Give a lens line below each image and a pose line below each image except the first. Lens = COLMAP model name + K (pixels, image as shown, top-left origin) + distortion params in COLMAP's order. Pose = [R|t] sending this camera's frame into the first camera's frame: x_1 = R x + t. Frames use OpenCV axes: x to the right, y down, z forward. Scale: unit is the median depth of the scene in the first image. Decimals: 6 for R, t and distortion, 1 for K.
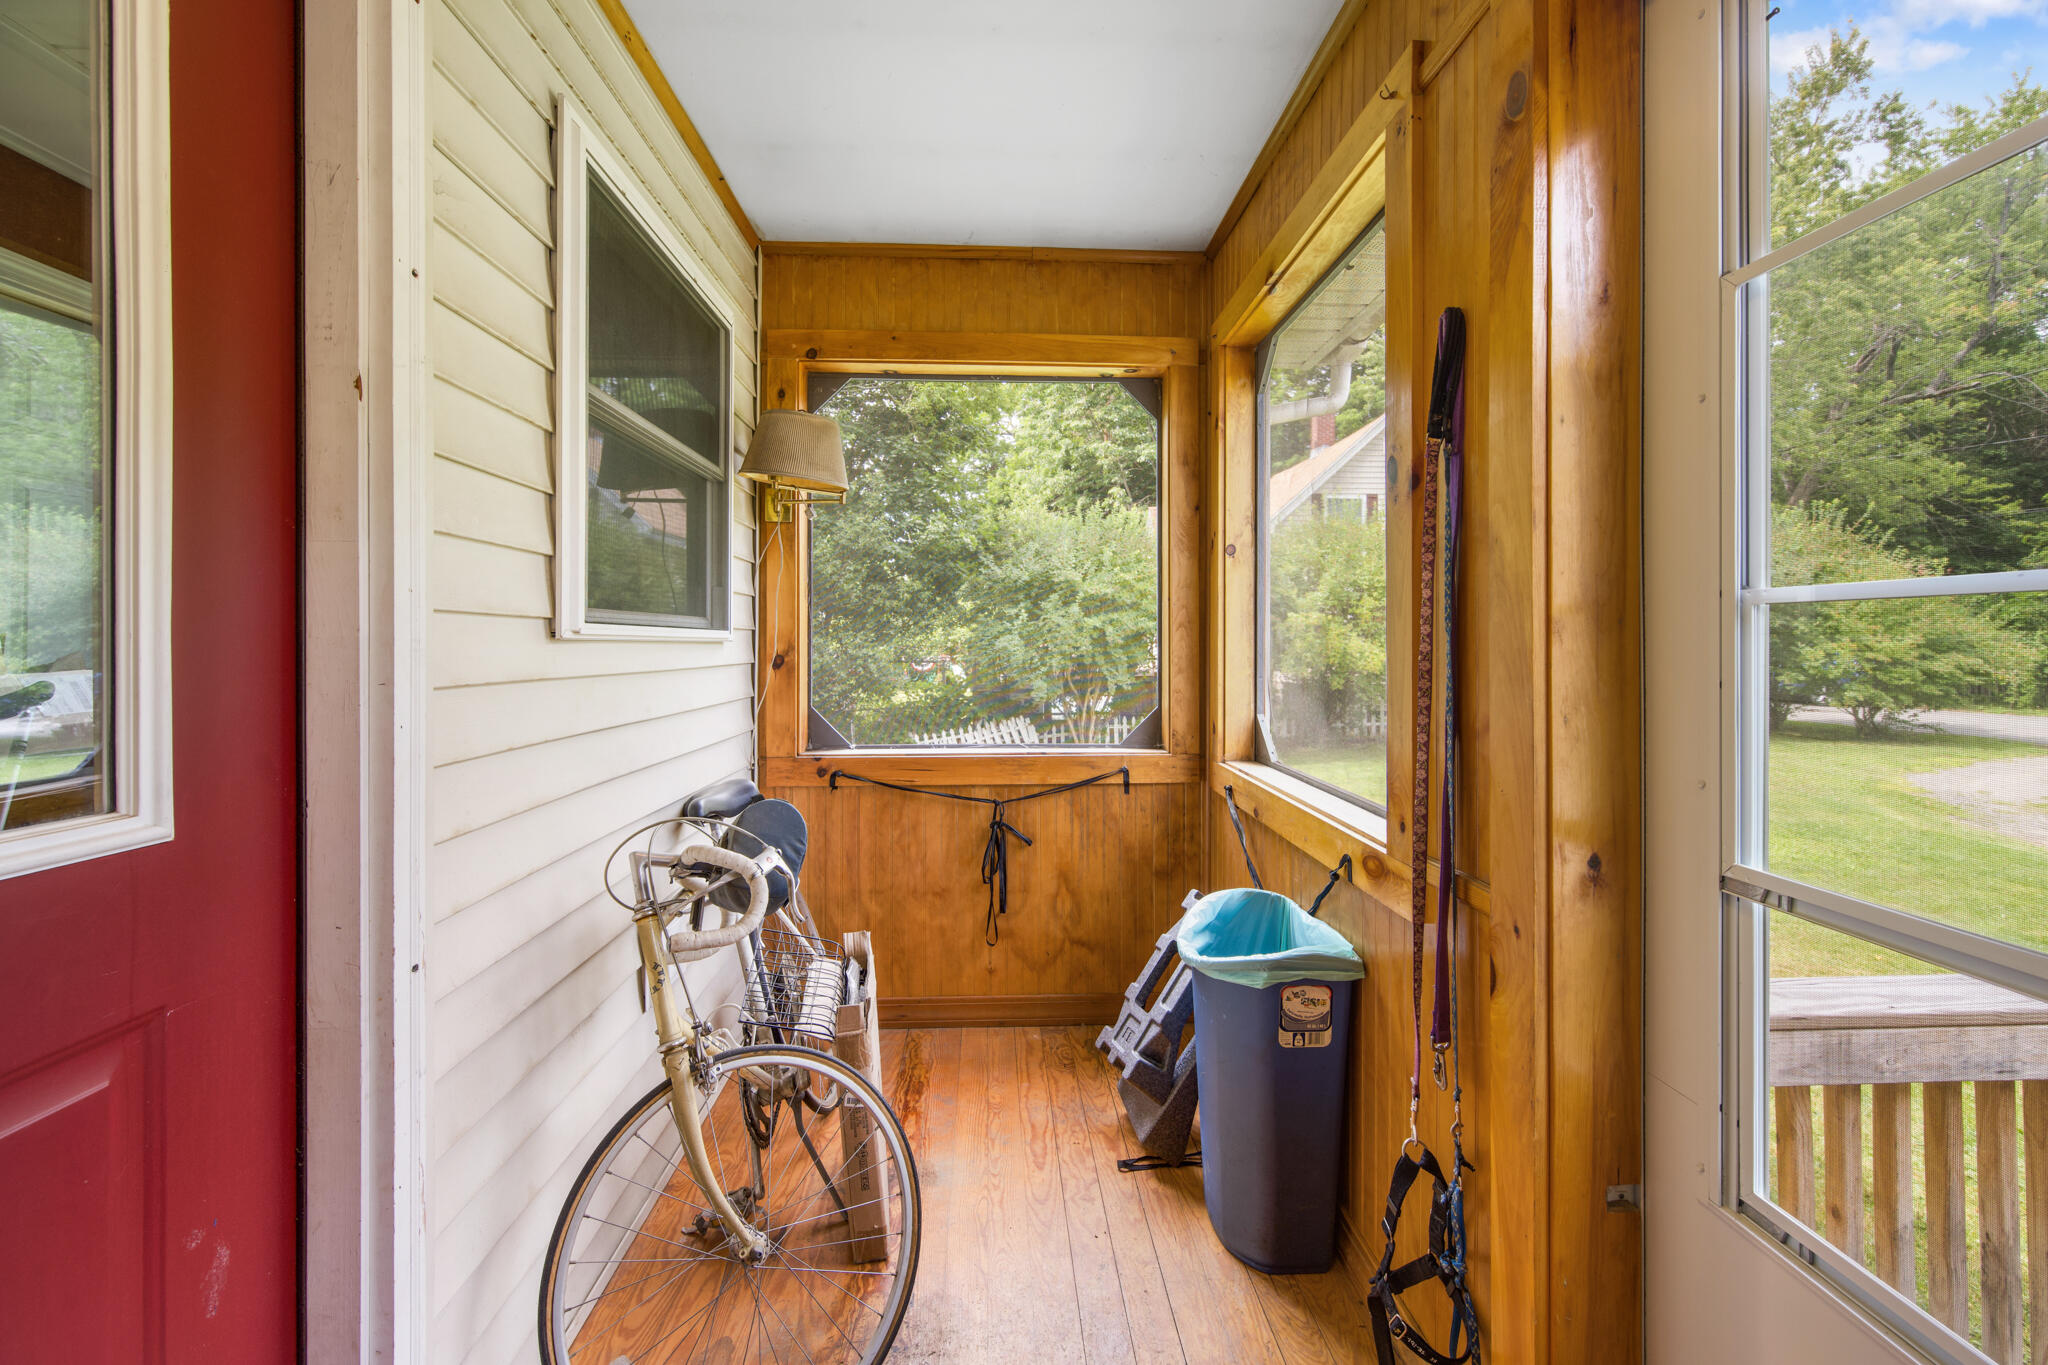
lens RADIAL K [[825.6, 0, 1025.8], [0, 825.6, 640.8], [0, 0, 1]] dist [-0.001908, 0.000156]
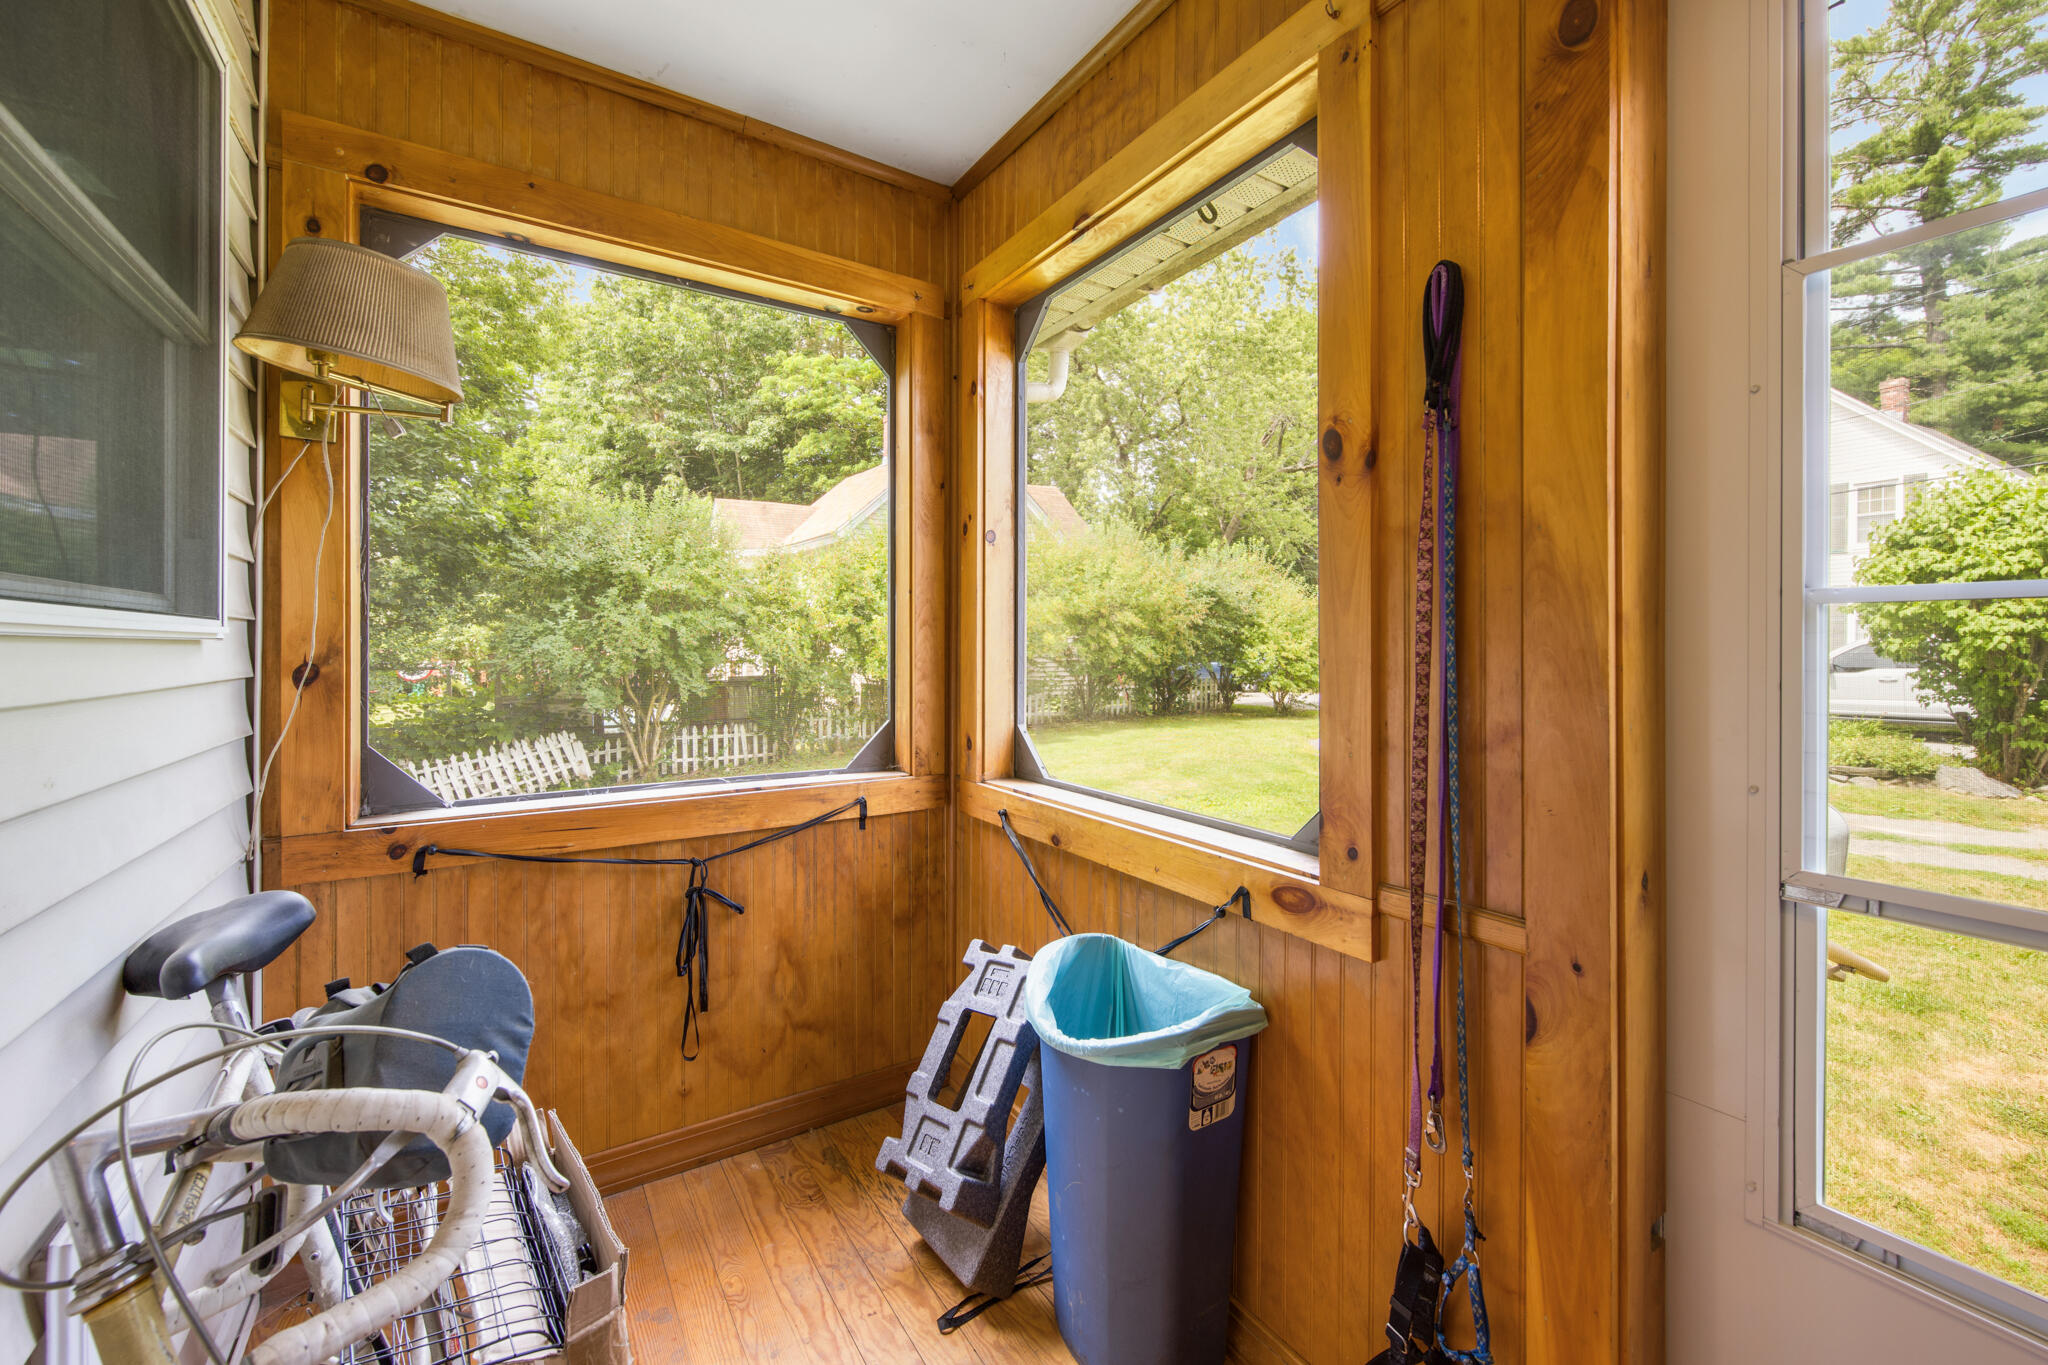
lens RADIAL K [[825.6, 0, 1029.2], [0, 825.6, 645.9], [0, 0, 1]] dist [-0.001908, 0.000156]
pose [[0.863426, 0.000006, 0.504476, -0.147386], [-0.001882, 0.999993, 0.003209, 0.001940], [-0.504472, -0.003720, 0.863420, 0.220277]]
